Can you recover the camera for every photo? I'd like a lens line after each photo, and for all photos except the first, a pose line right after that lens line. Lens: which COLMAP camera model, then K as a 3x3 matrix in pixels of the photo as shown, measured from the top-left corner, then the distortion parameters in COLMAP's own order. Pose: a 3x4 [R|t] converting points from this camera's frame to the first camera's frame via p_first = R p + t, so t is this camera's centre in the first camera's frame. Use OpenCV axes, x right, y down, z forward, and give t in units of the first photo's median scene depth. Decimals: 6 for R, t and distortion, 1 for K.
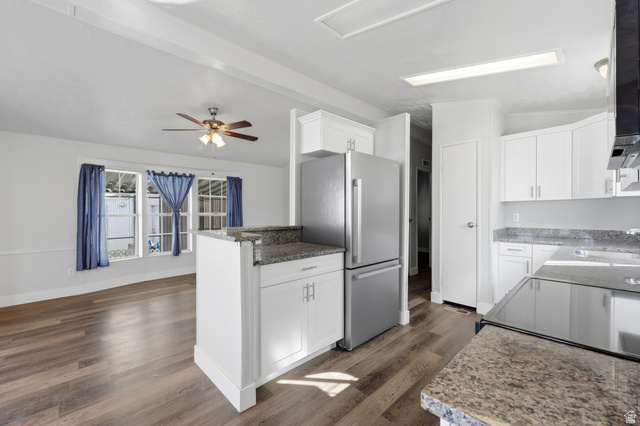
lens RADIAL K [[260.6, 0, 317.6], [0, 260.6, 214.3], [0, 0, 1]] dist [0.003937, 0.000261]
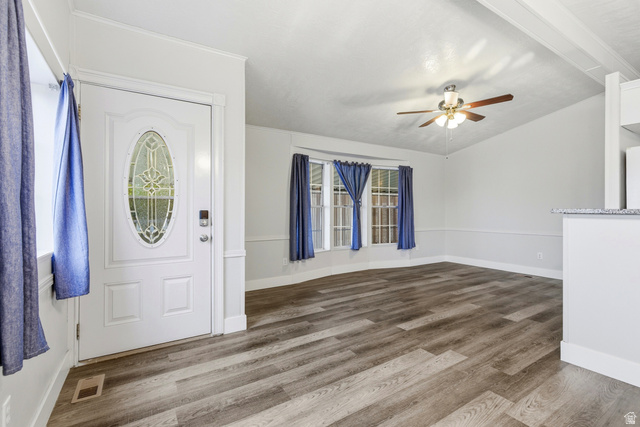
lens RADIAL K [[287.2, 0, 318.6], [0, 287.2, 212.5], [0, 0, 1]] dist [-0.000331, -0.000230]
pose [[0.981889, 0.000735, -0.189457, -0.591347], [-0.002096, 0.999973, -0.006982, 0.038121], [0.189446, 0.007253, 0.981864, -0.063135]]
